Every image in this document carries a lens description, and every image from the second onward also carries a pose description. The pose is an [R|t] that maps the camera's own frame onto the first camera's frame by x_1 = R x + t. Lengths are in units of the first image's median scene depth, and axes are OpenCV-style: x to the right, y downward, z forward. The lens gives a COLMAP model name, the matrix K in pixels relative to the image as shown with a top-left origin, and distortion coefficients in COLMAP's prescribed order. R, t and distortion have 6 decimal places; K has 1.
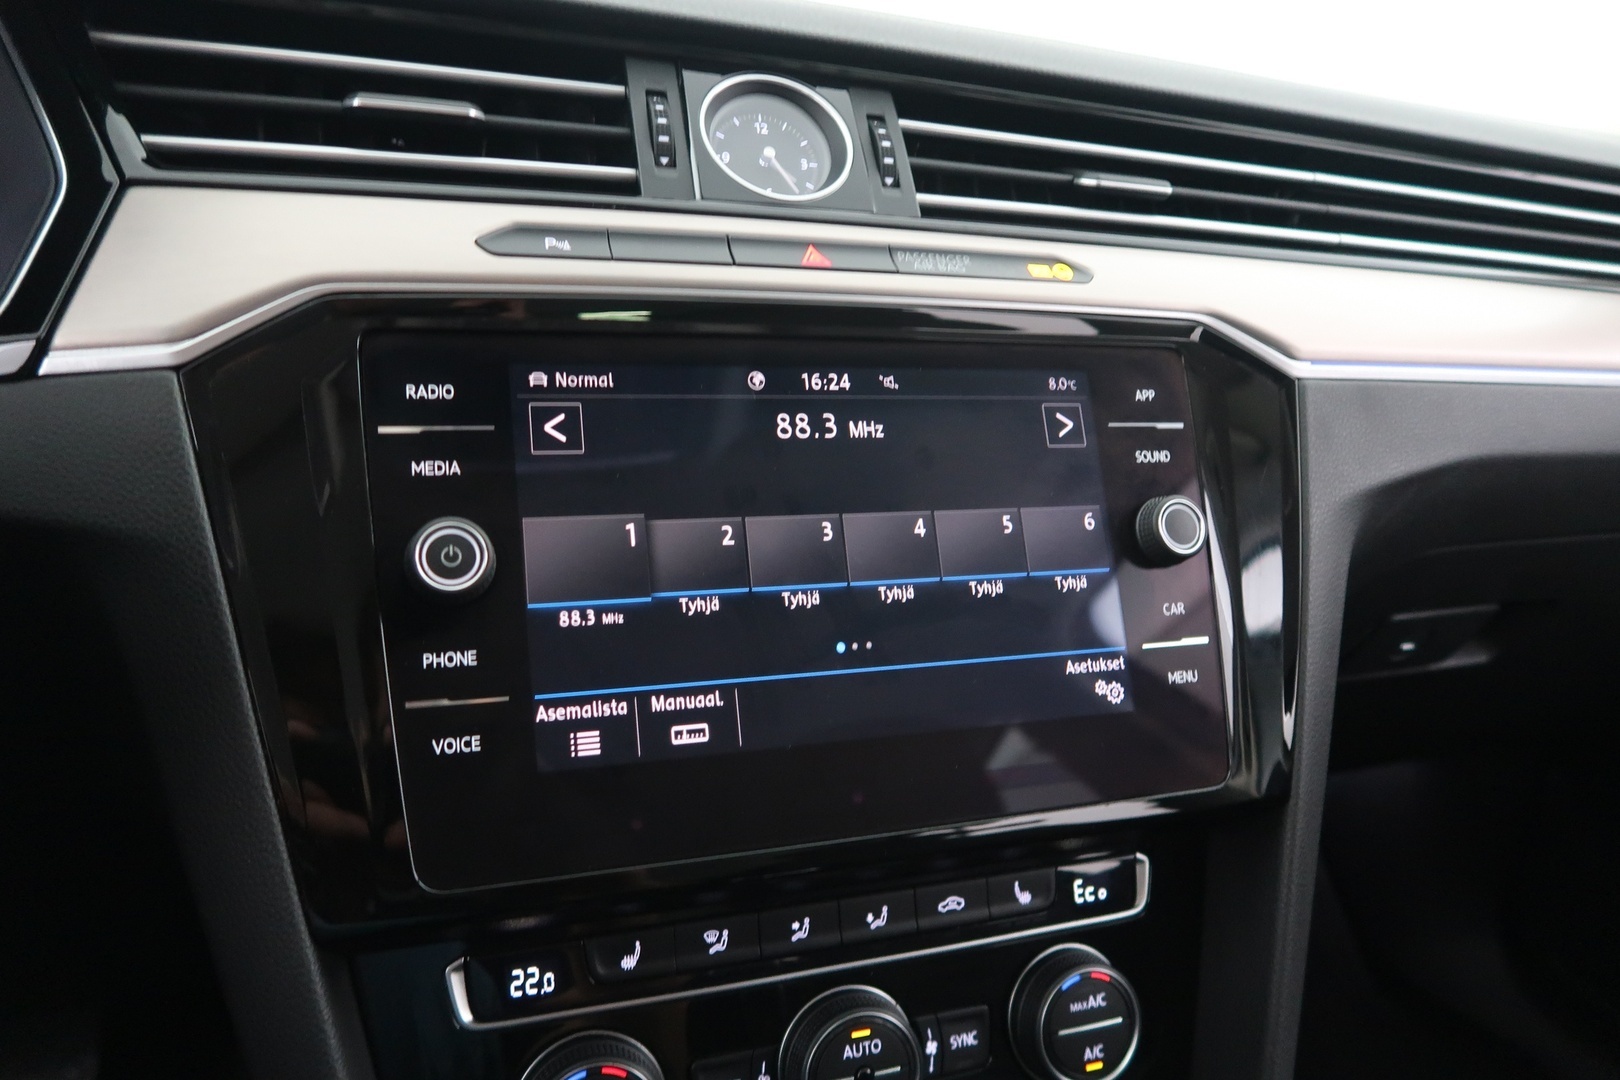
lens RADIAL K [[1107.1, 0, 810.0], [0, 1107.1, 540.0], [0, 0, 1]] dist [-0.024234, 0.004502]
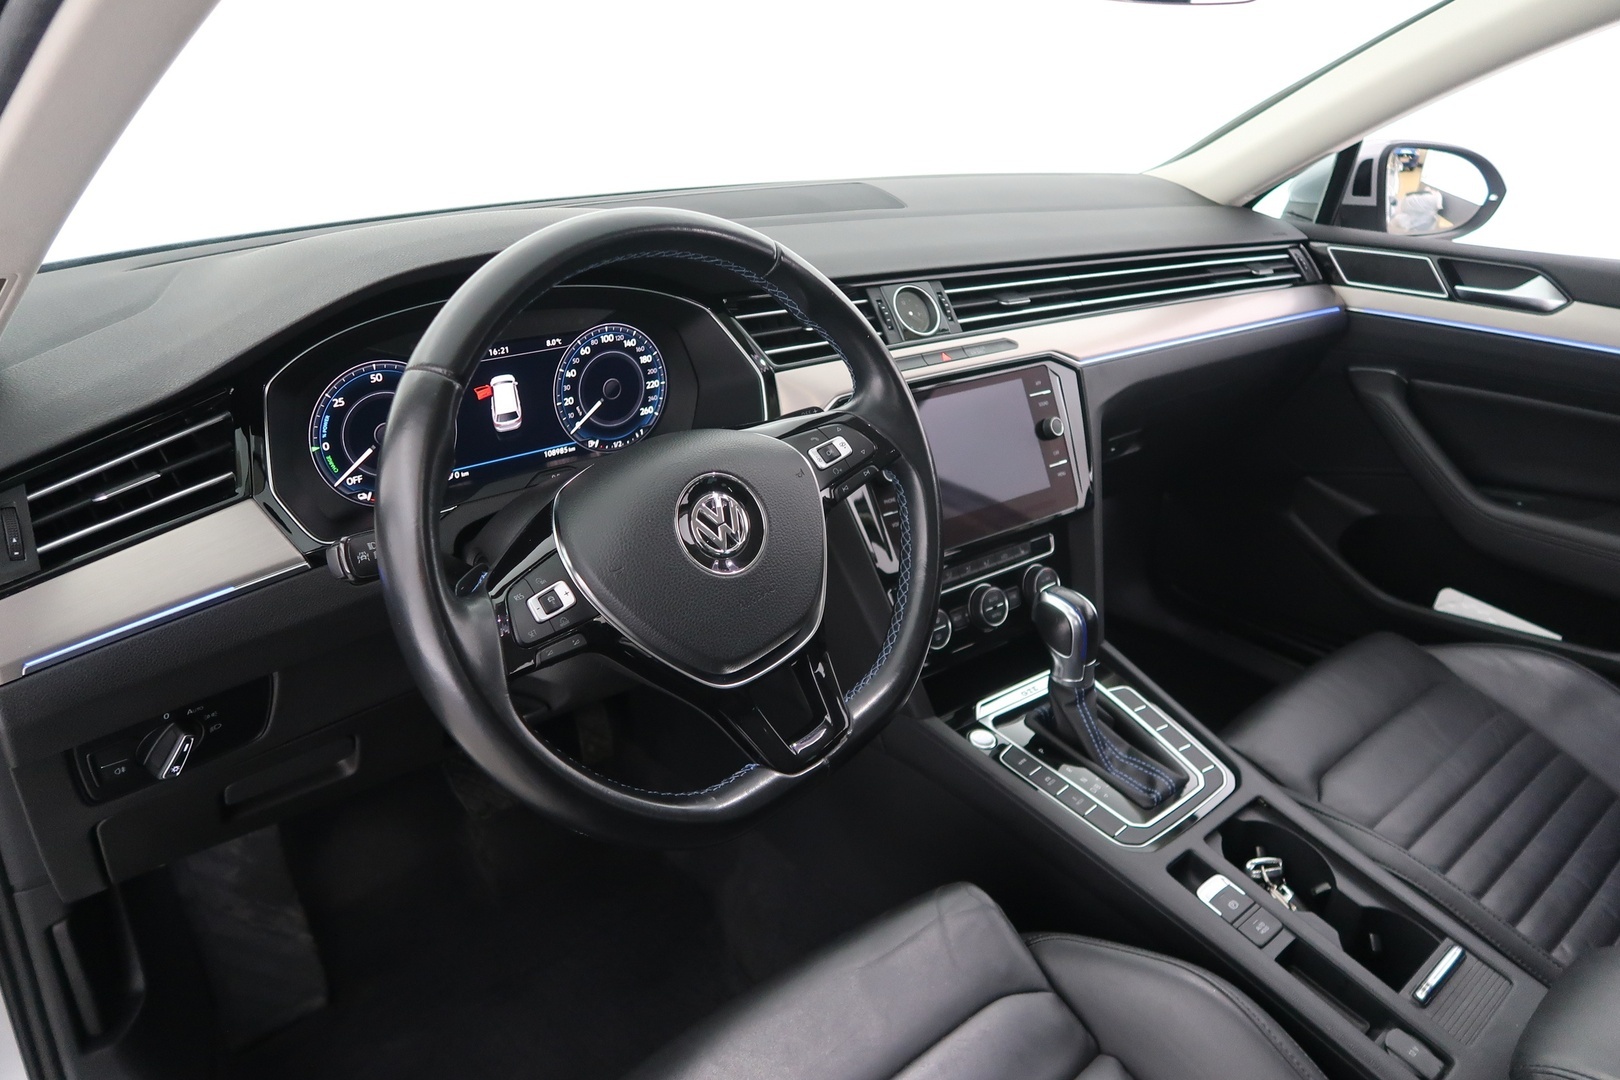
lens RADIAL K [[1107.1, 0, 810.0], [0, 1107.1, 540.0], [0, 0, 1]] dist [-0.024234, 0.004502]
pose [[0.946750, -0.169891, 0.273497, -1.277479], [0.128448, 0.978227, 0.163012, -0.307820], [-0.295237, -0.119201, 0.947959, -1.858241]]
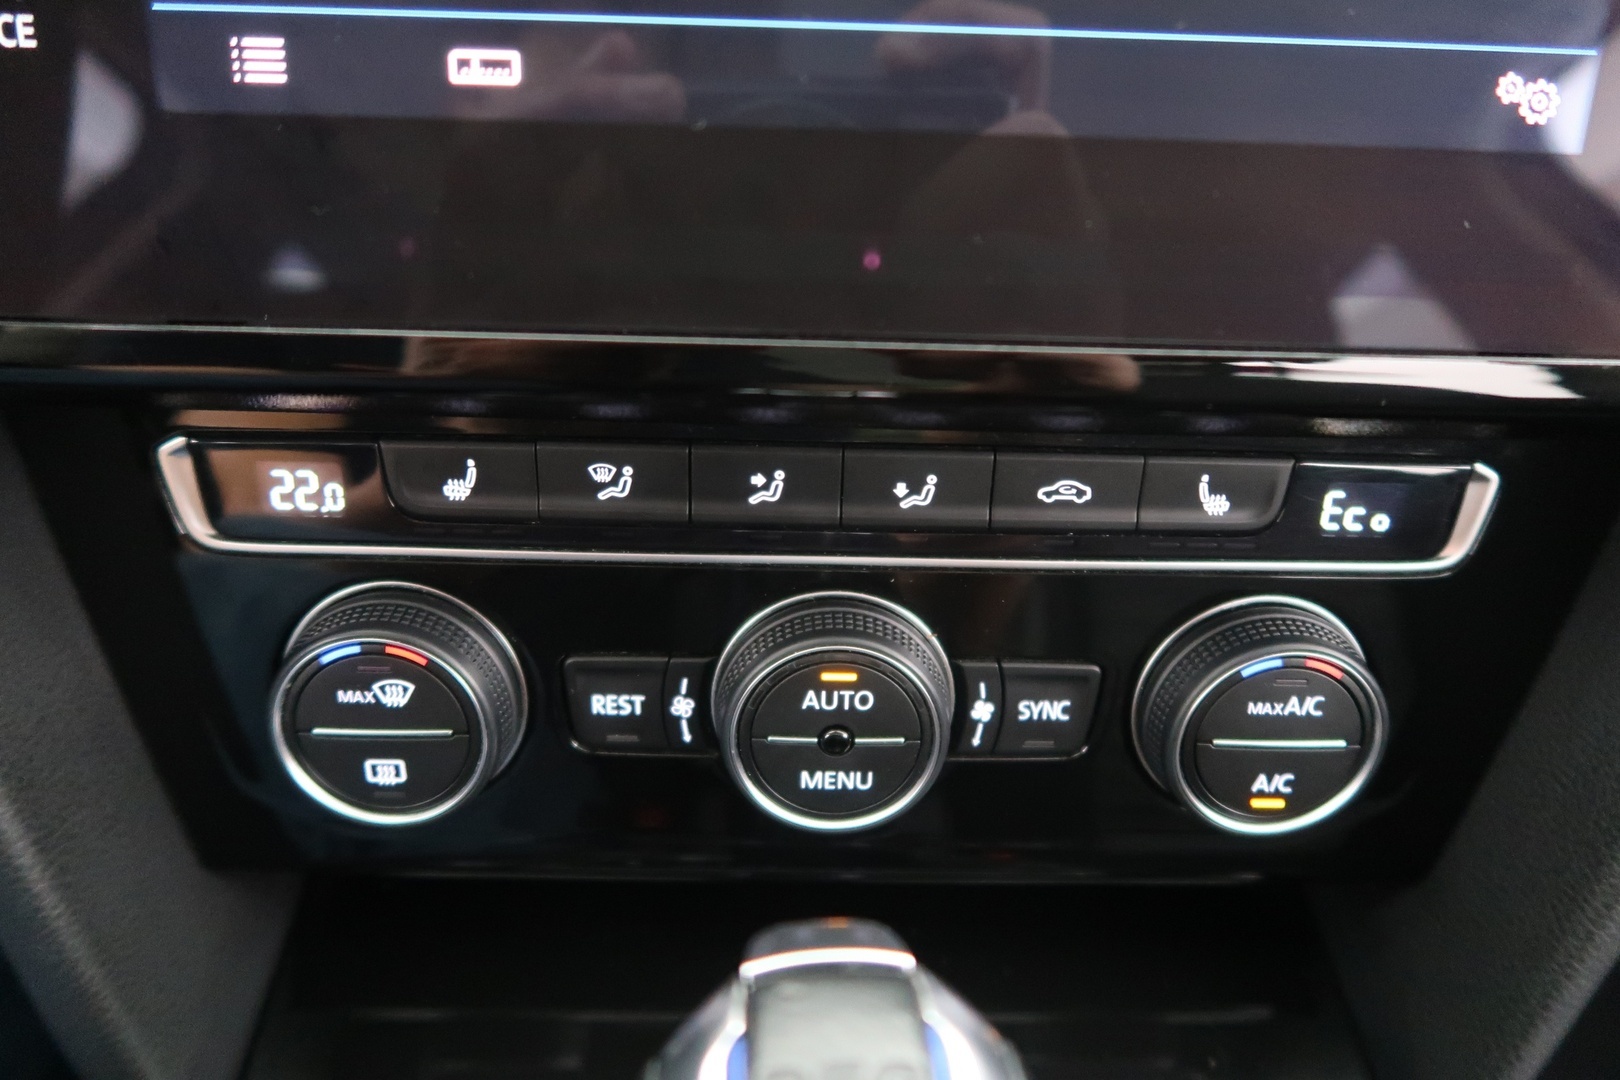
lens RADIAL K [[1107.1, 0, 810.0], [0, 1107.1, 540.0], [0, 0, 1]] dist [-0.024234, 0.004502]
pose [[0.946847, 0.198054, -0.253485, 0.154402], [-0.065940, 0.890759, 0.449667, 0.119930], [0.314852, -0.409051, 0.856473, 0.501658]]
